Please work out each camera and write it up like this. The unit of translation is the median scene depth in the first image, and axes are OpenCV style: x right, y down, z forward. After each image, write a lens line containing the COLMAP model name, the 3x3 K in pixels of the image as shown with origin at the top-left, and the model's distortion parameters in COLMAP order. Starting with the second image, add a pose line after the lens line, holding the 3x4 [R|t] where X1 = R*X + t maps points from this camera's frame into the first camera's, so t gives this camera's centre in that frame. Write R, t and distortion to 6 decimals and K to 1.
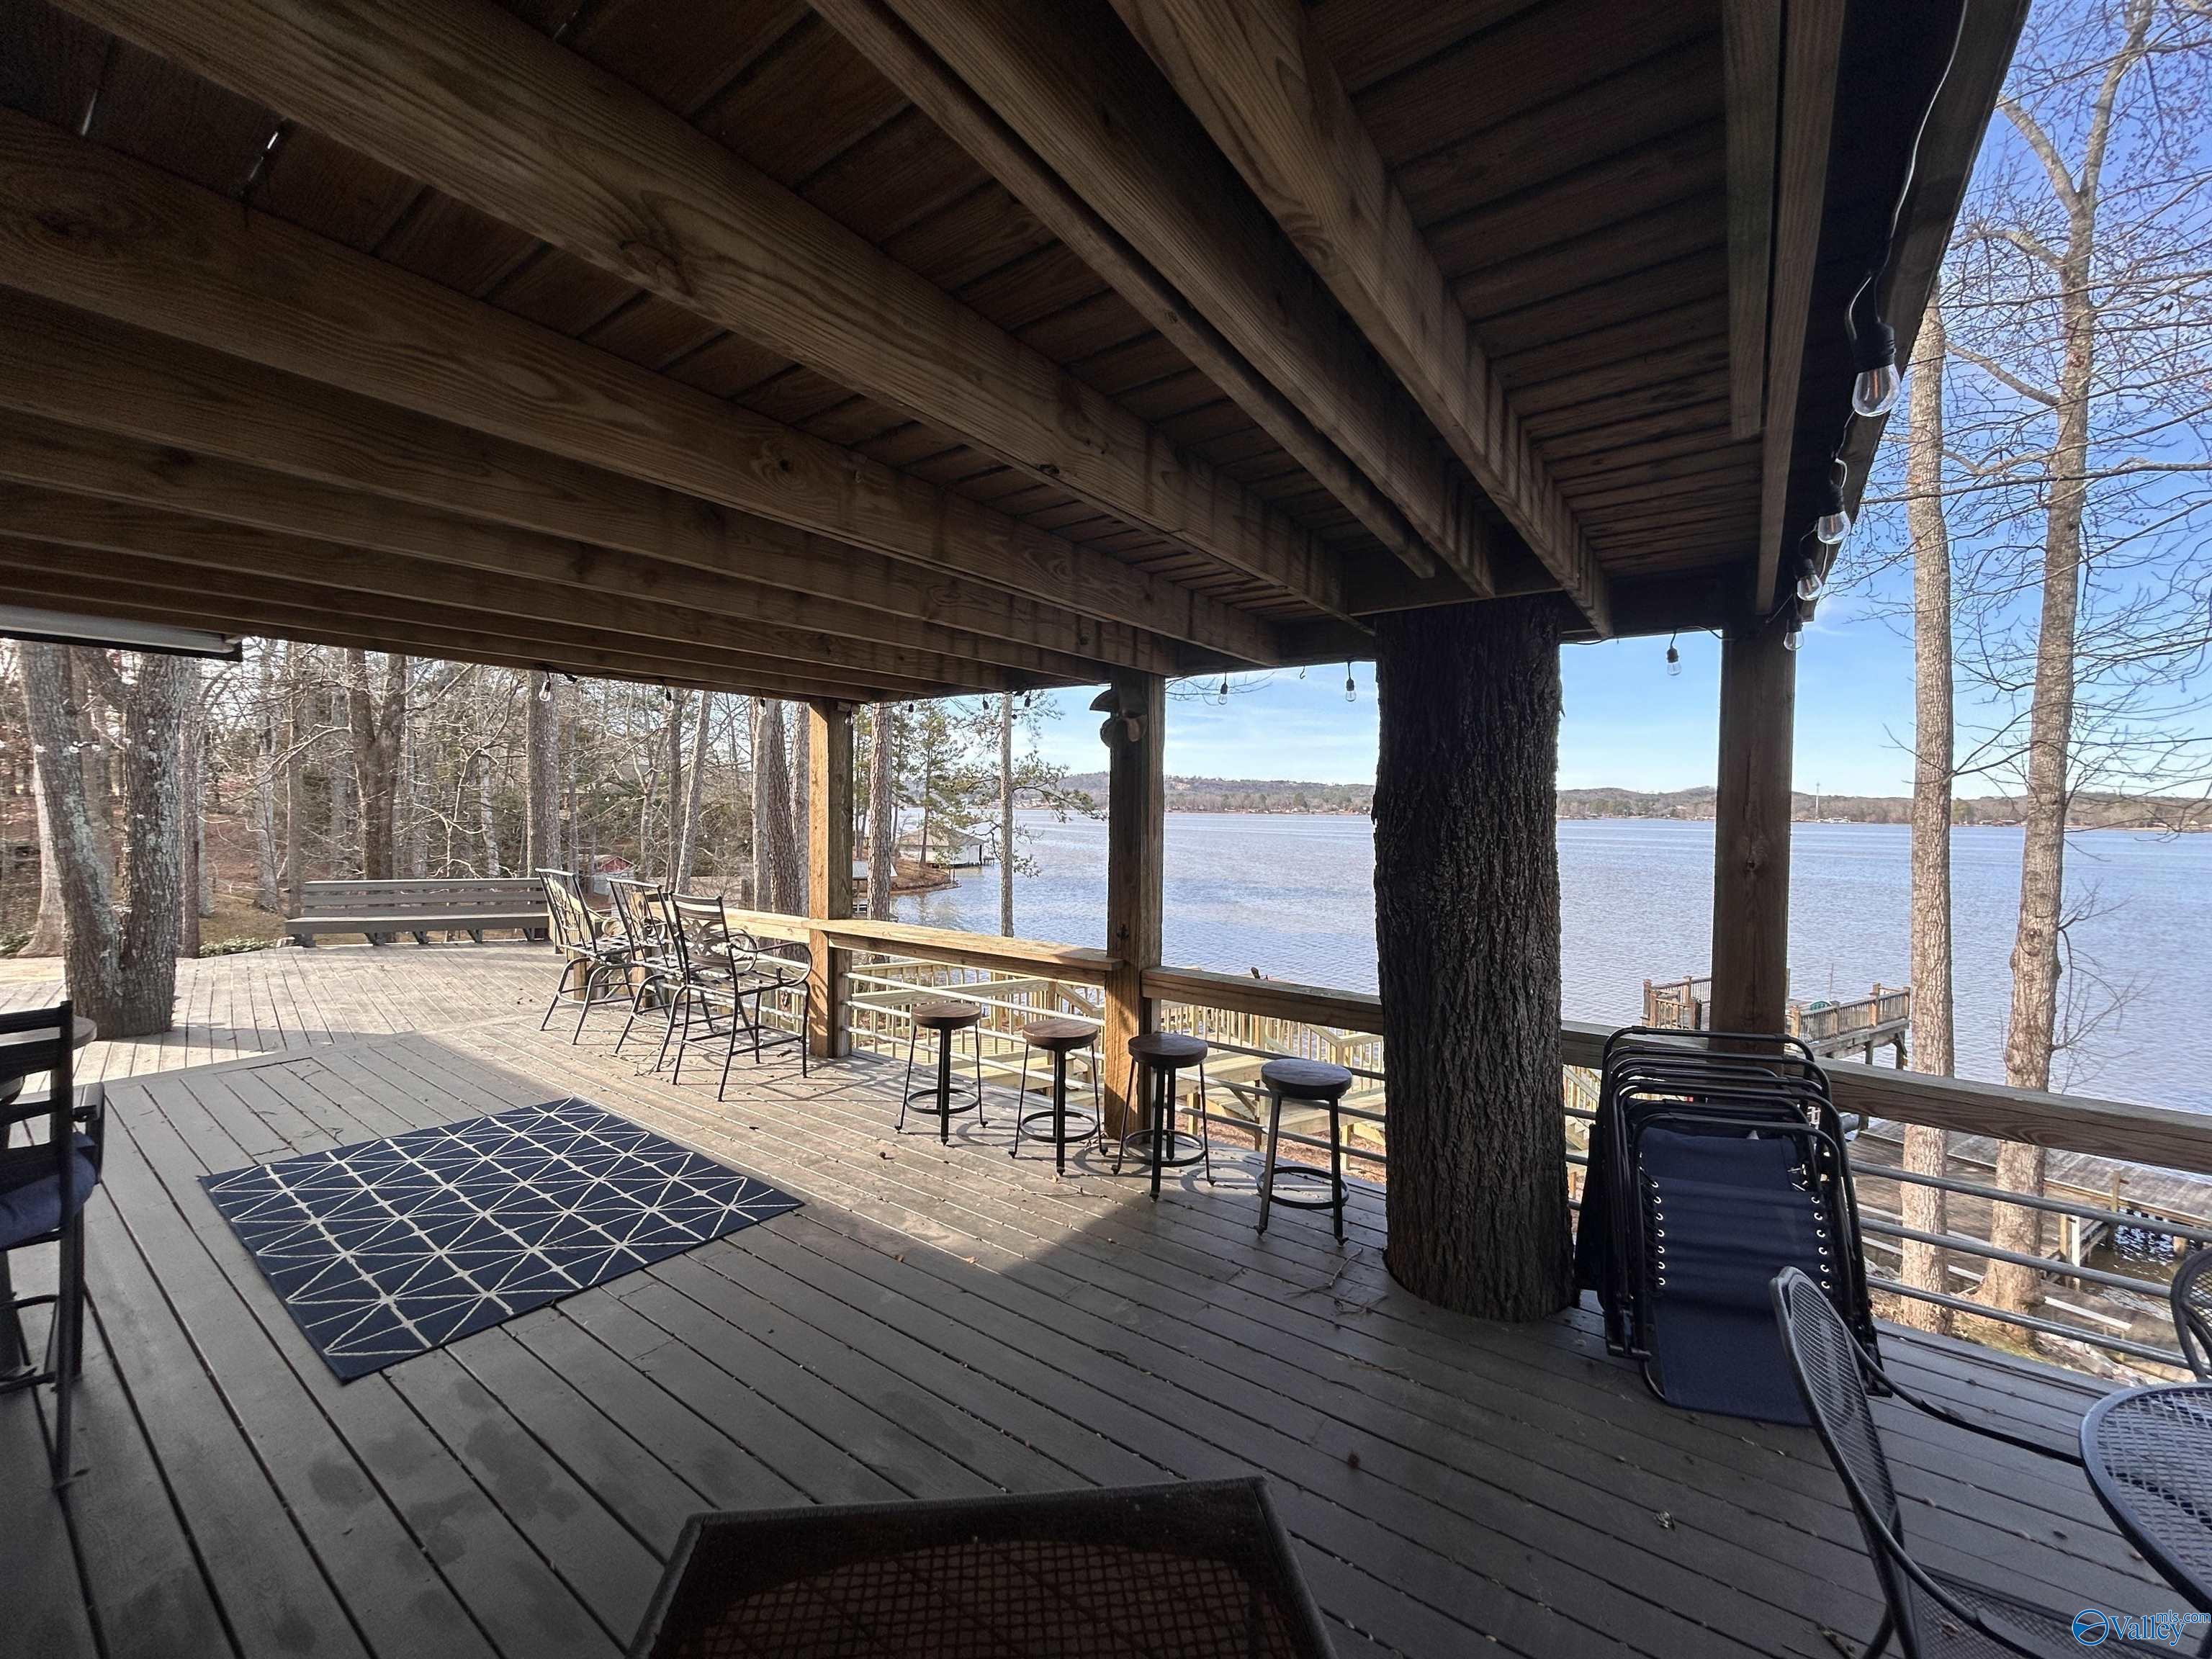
lens RADIAL K [[892.4, 0, 1099.6], [0, 892.4, 825.4], [0, 0, 1]] dist [0.002223, -0.000641]
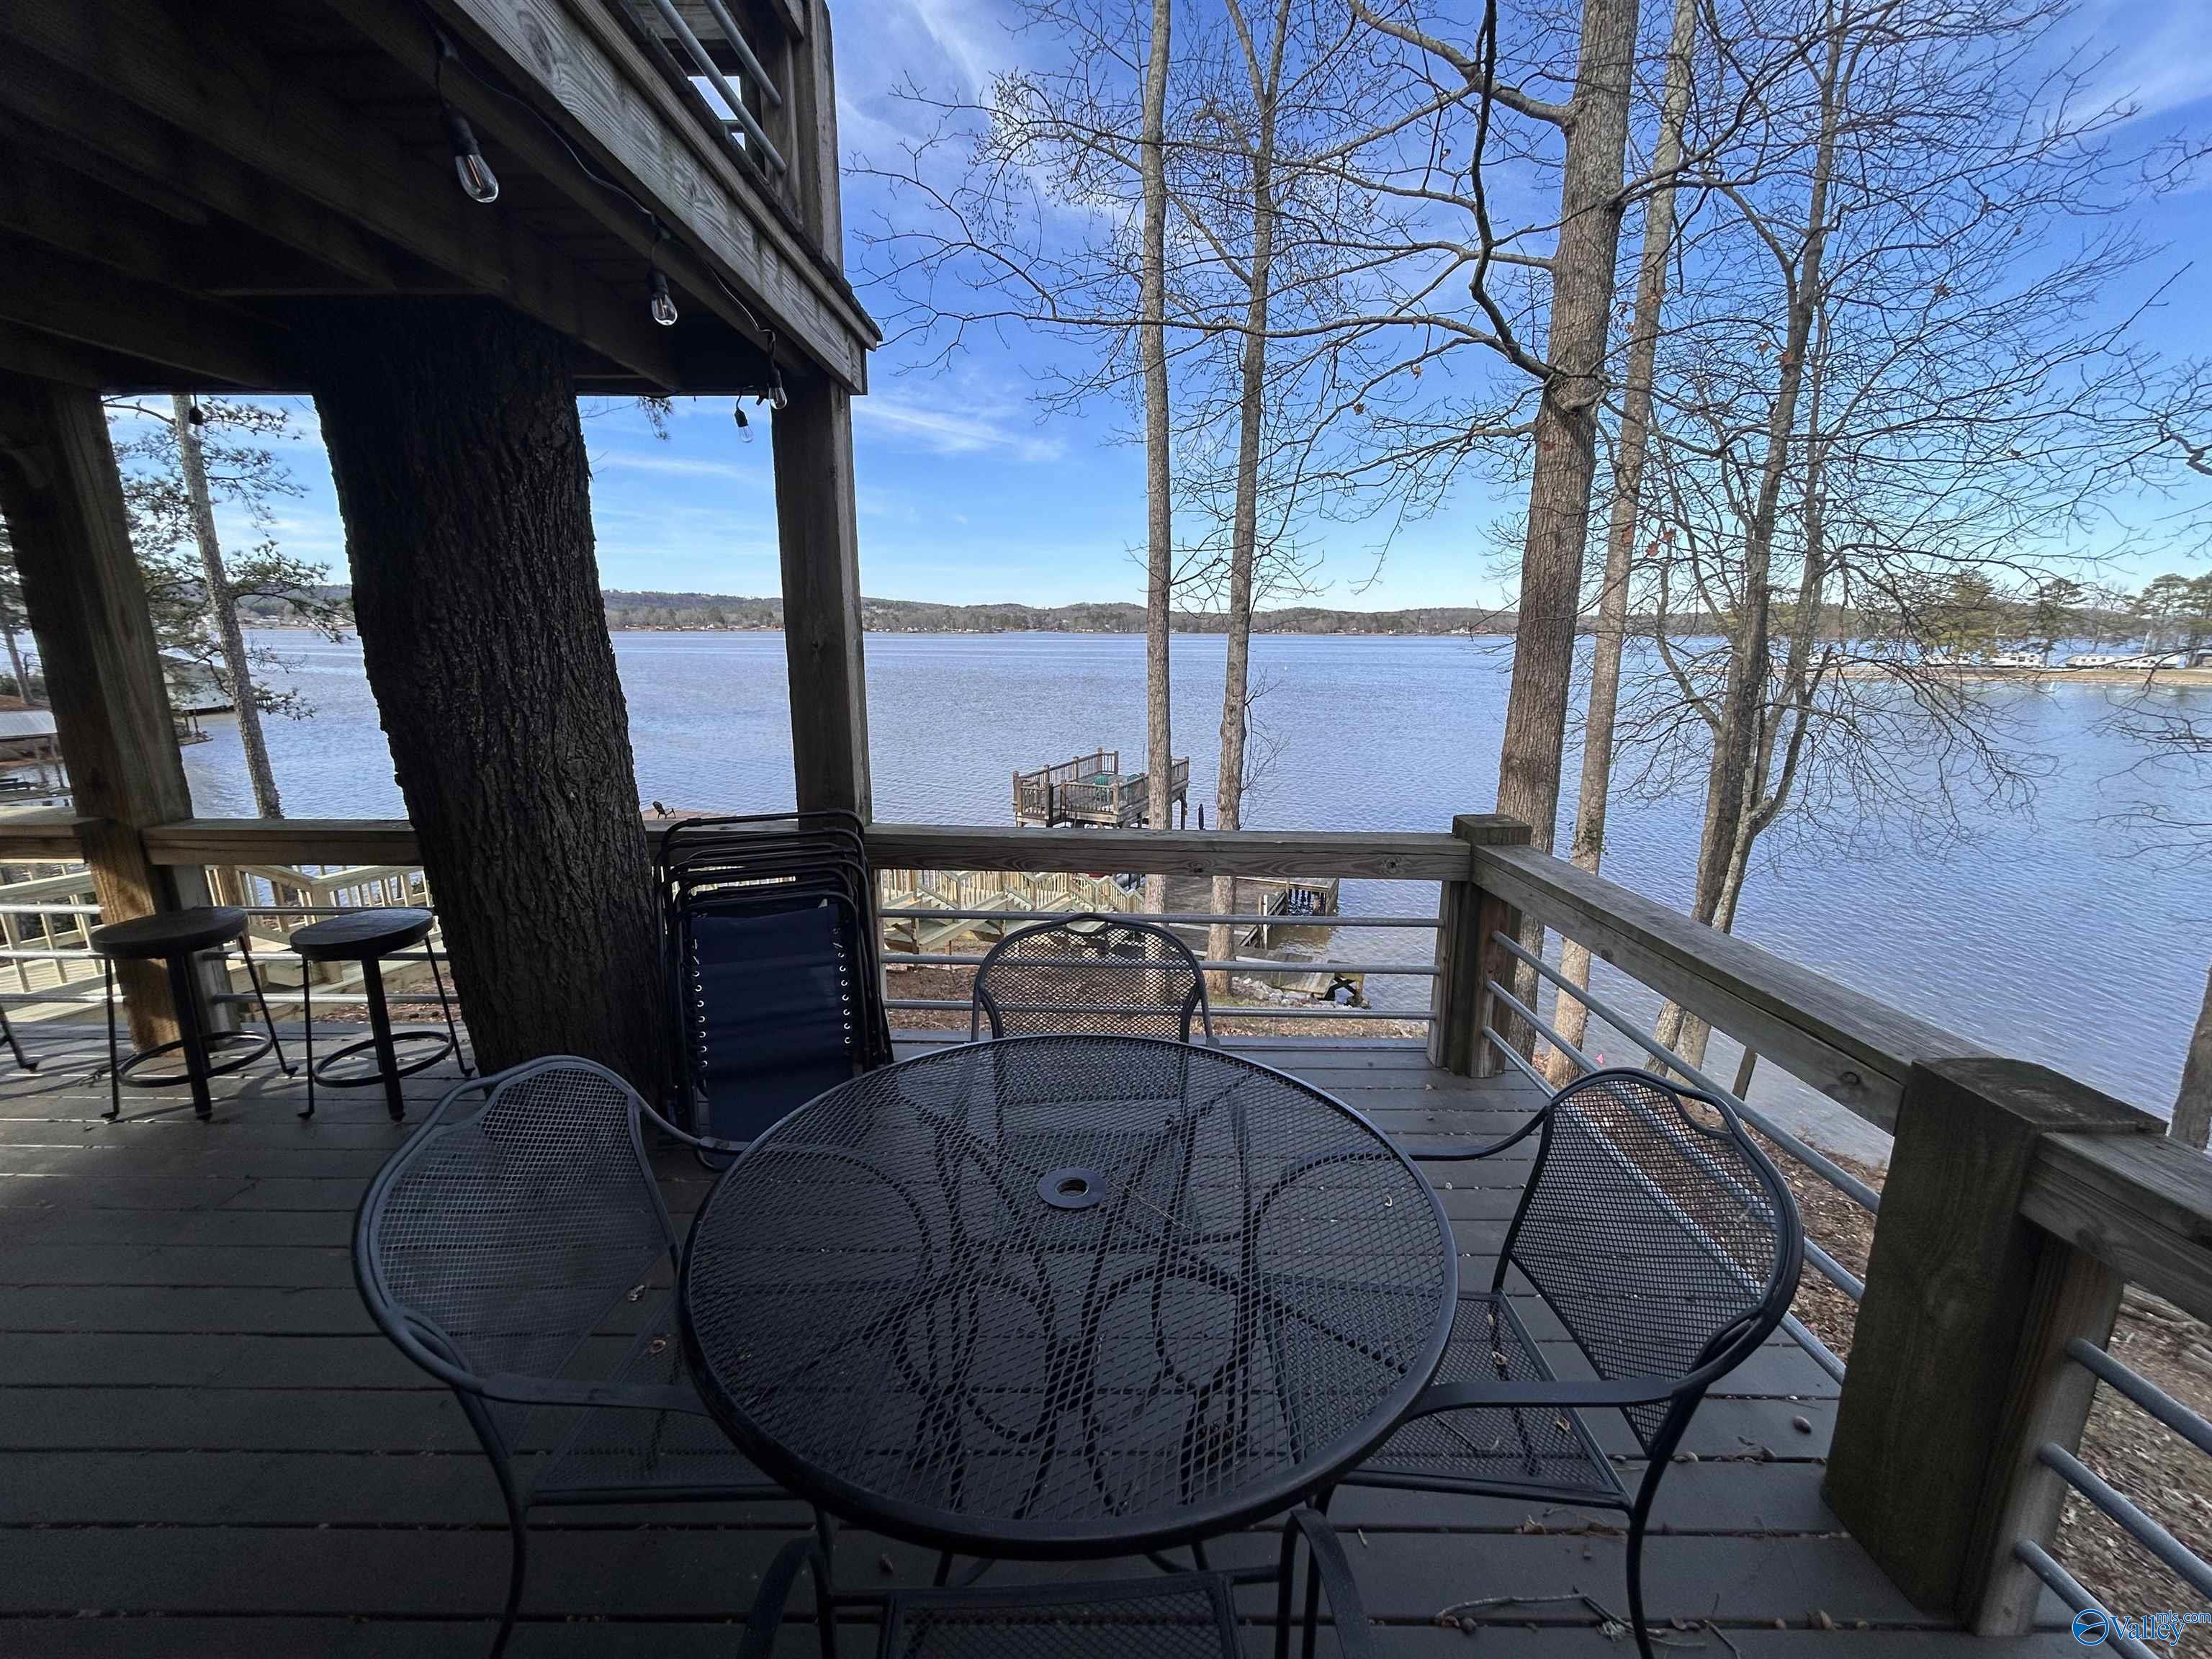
lens RADIAL K [[892.4, 0, 1111.2], [0, 892.4, 826.8], [0, 0, 1]] dist [0.002223, -0.000641]
pose [[0.812727, -0.137182, 0.566265, 0.270894], [0.019642, 0.977786, 0.208684, 0.026713], [-0.582313, -0.158481, 0.797368, -0.019733]]
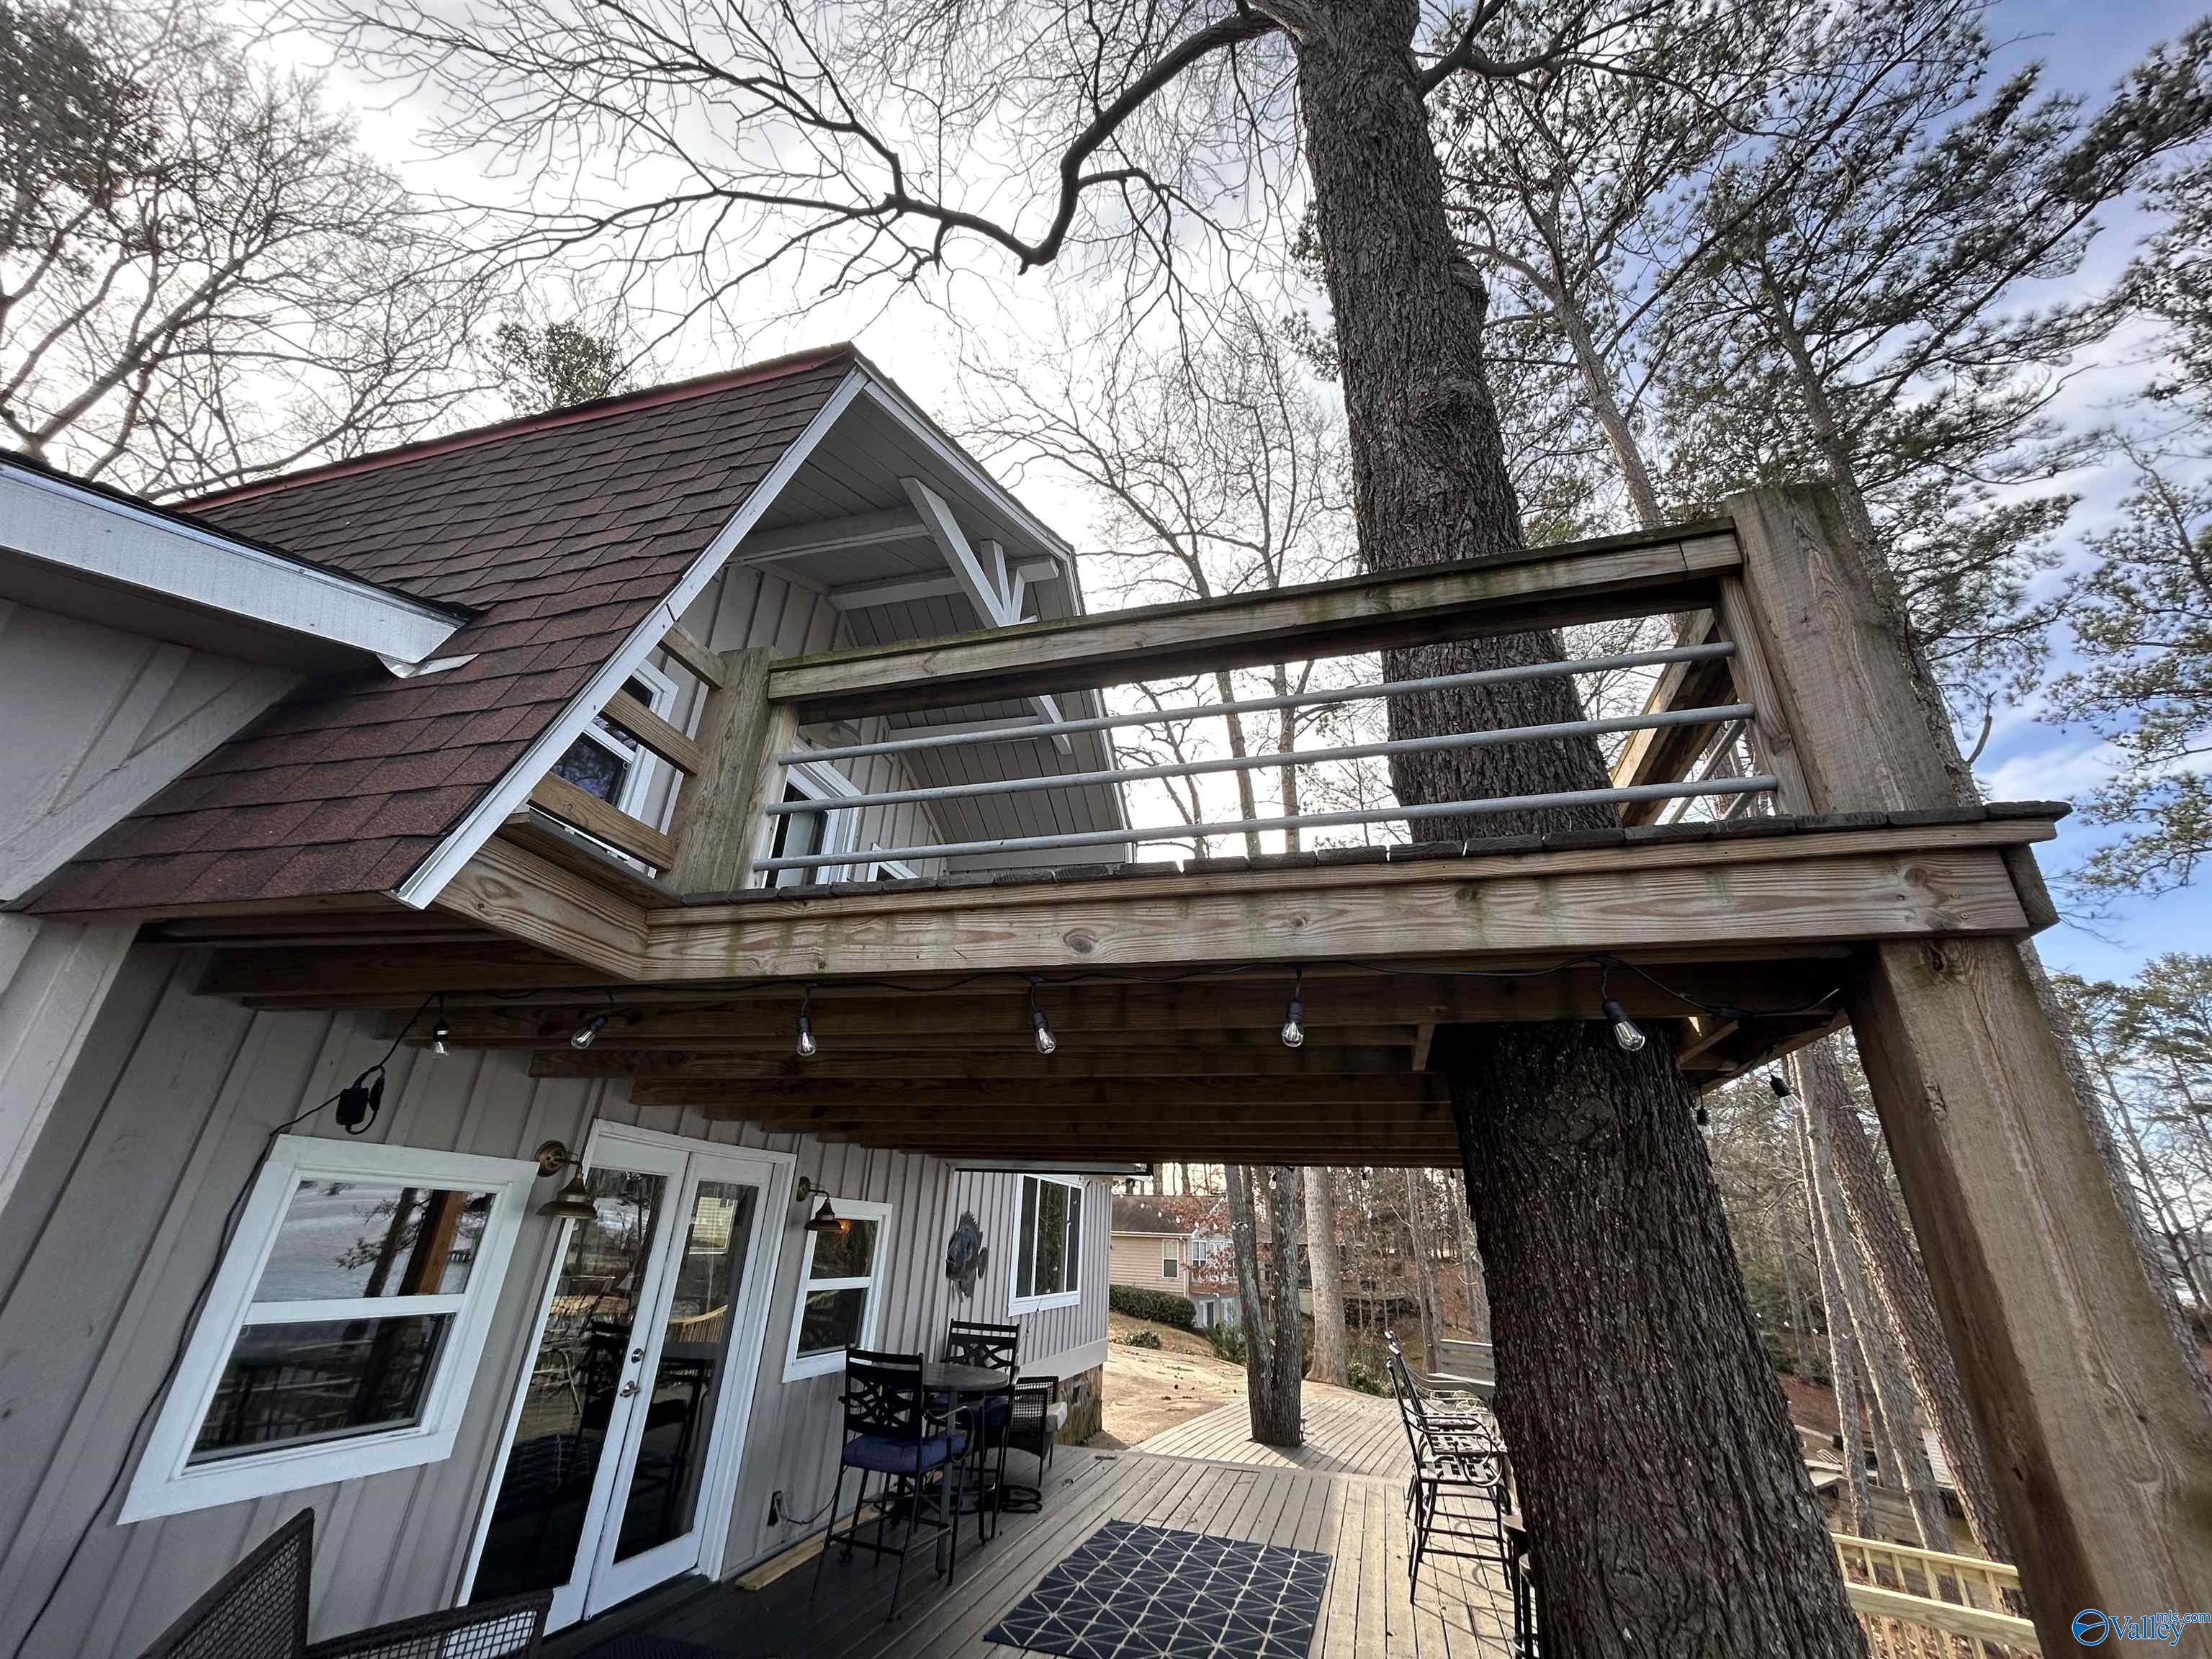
lens RADIAL K [[892.4, 0, 1094.5], [0, 892.4, 826.2], [0, 0, 1]] dist [0.002223, -0.000641]
pose [[0.338317, -0.396567, -0.853391, 0.740905], [-0.051969, 0.897609, -0.437717, -0.020213], [0.939596, 0.192437, 0.283068, 0.233878]]
